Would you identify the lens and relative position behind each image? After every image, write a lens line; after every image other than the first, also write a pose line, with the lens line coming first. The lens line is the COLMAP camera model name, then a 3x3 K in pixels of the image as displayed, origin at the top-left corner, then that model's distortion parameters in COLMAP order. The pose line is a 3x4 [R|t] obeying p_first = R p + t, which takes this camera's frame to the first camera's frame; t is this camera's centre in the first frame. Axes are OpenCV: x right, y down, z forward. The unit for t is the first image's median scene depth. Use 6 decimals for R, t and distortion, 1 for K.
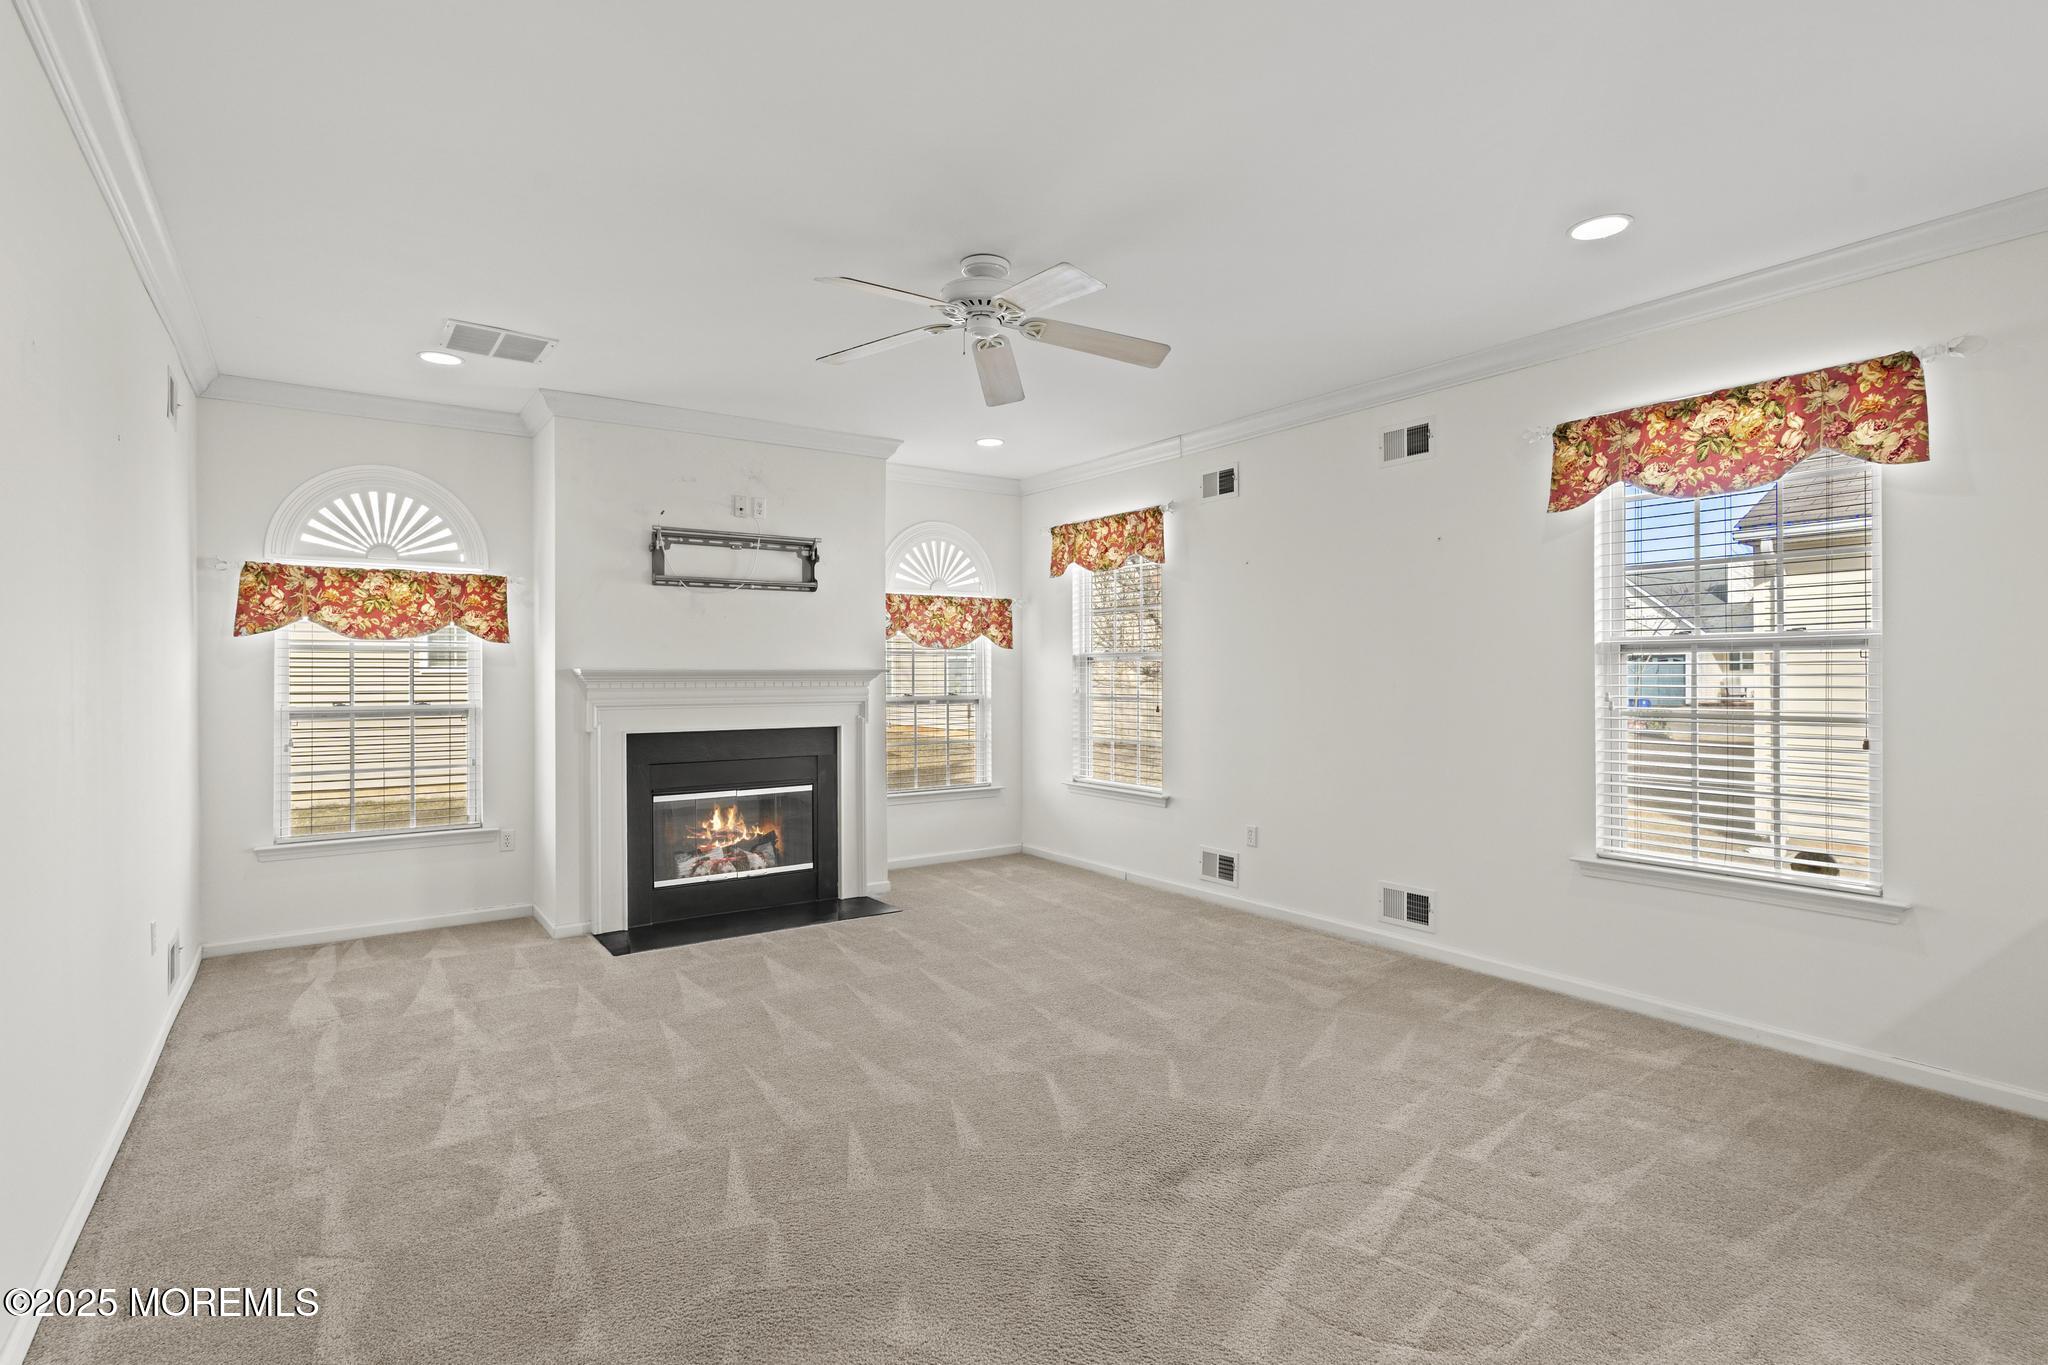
lens RADIAL K [[986.4, 0, 1017.0], [0, 986.4, 670.0], [0, 0, 1]] dist [0.000550, -0.000082]
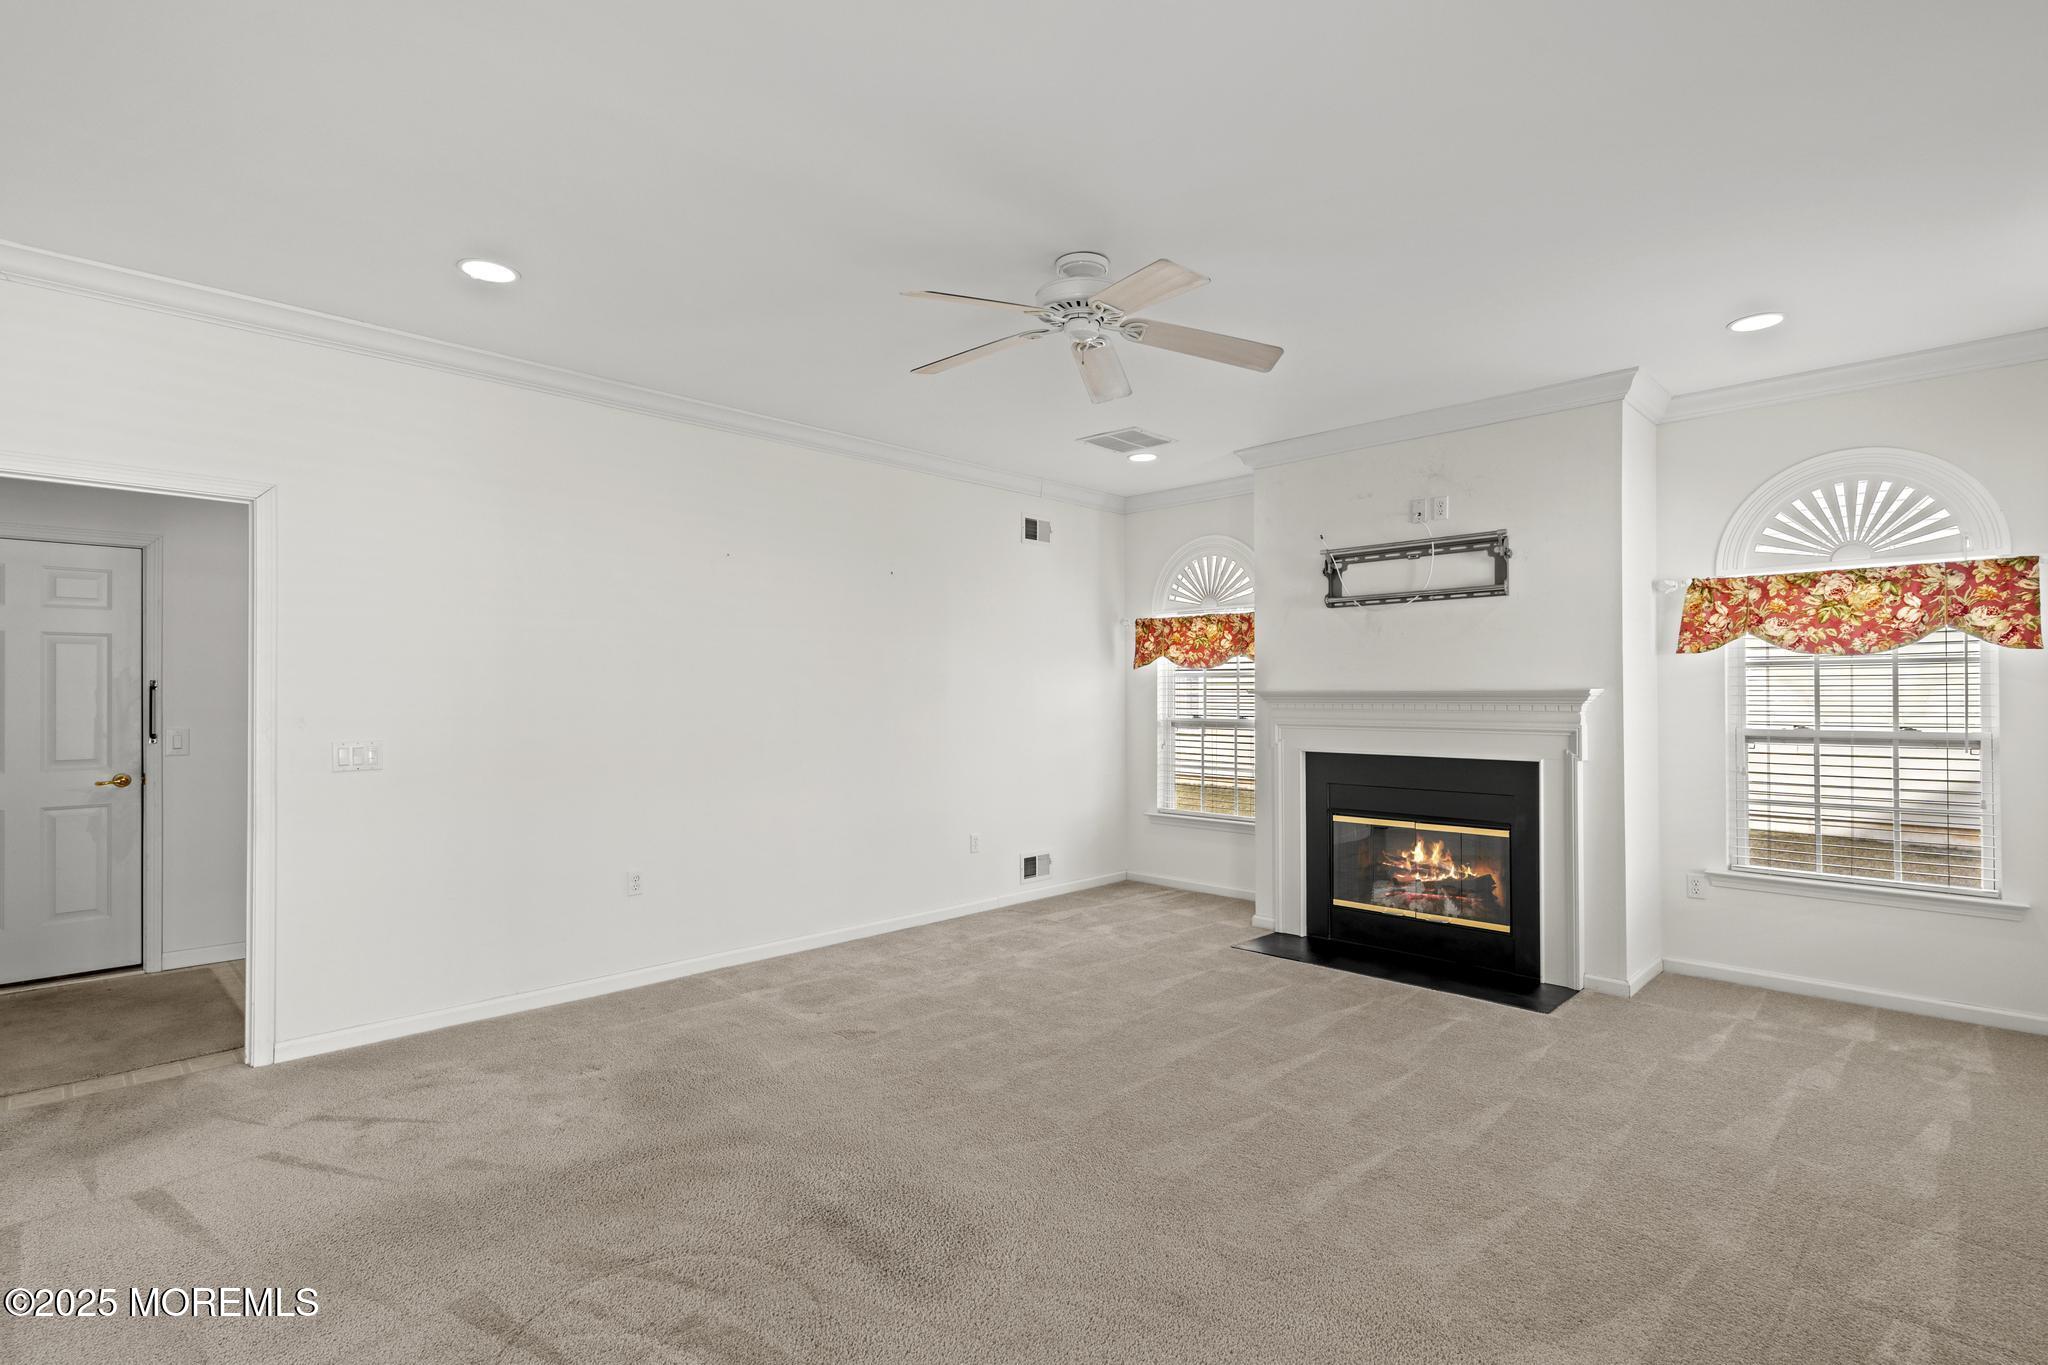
lens RADIAL K [[978.6, 0, 1027.3], [0, 978.6, 694.3], [0, 0, 1]] dist [-0.000989, -0.000227]
pose [[0.187095, 0.004005, -0.982334, 0.565508], [0.006739, 0.999963, 0.005360, -0.004423], [0.982319, -0.007623, 0.187061, 0.498483]]
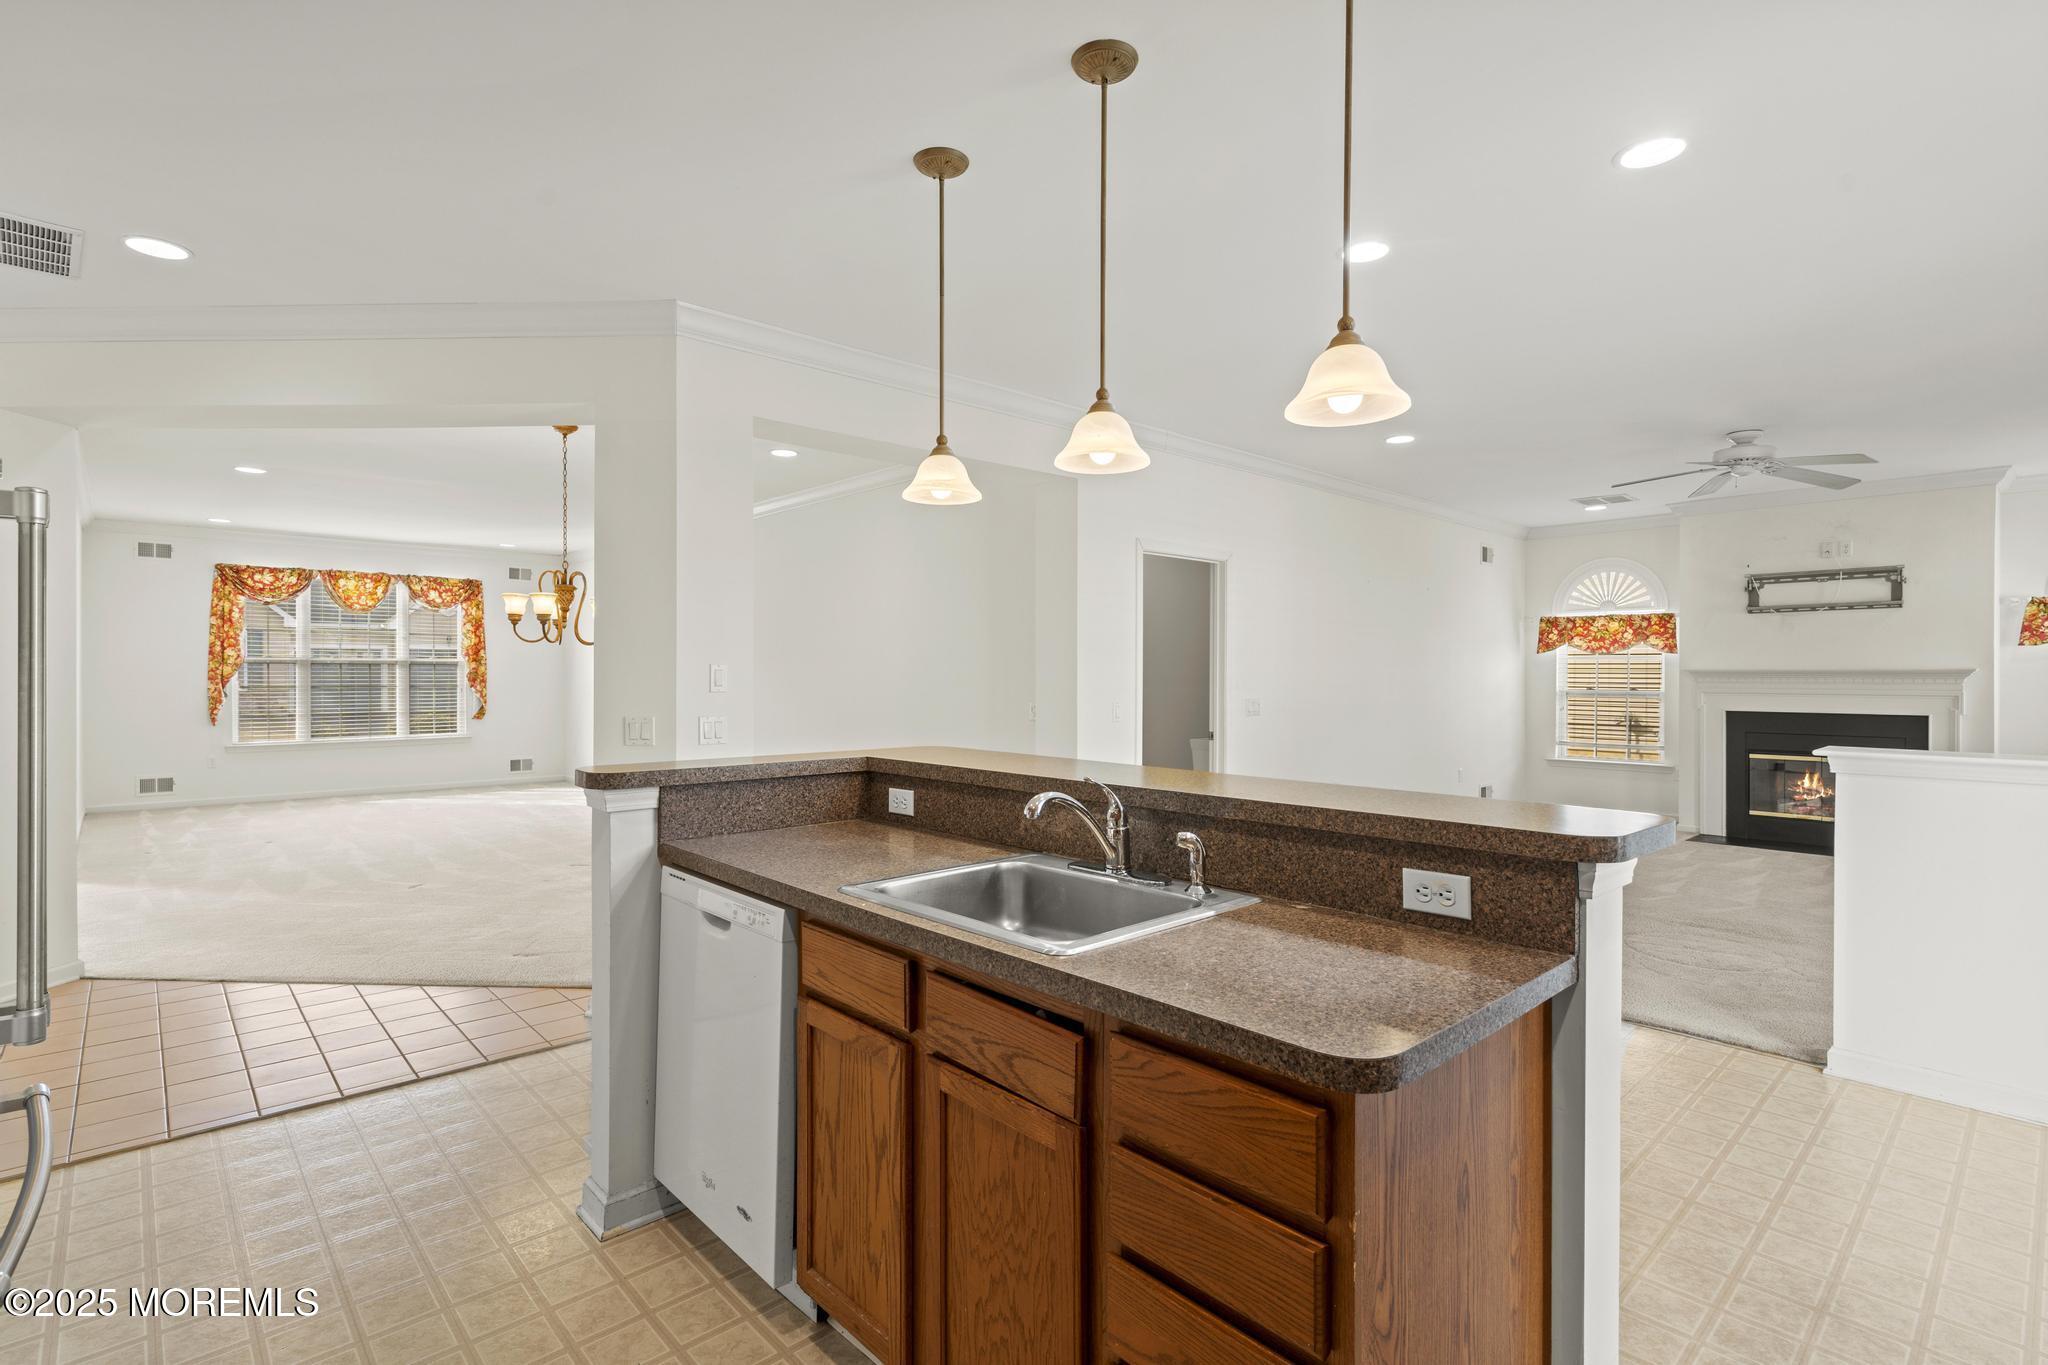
lens RADIAL K [[964.6, 0, 1024.0], [0, 964.6, 682.5], [0, 0, 1]] dist [0.000503, 0.000245]
pose [[0.139448, 0.013538, -0.990137, 0.935521], [0.003087, 0.999896, 0.014106, -0.004926], [0.990225, -0.005023, 0.139391, -0.304790]]
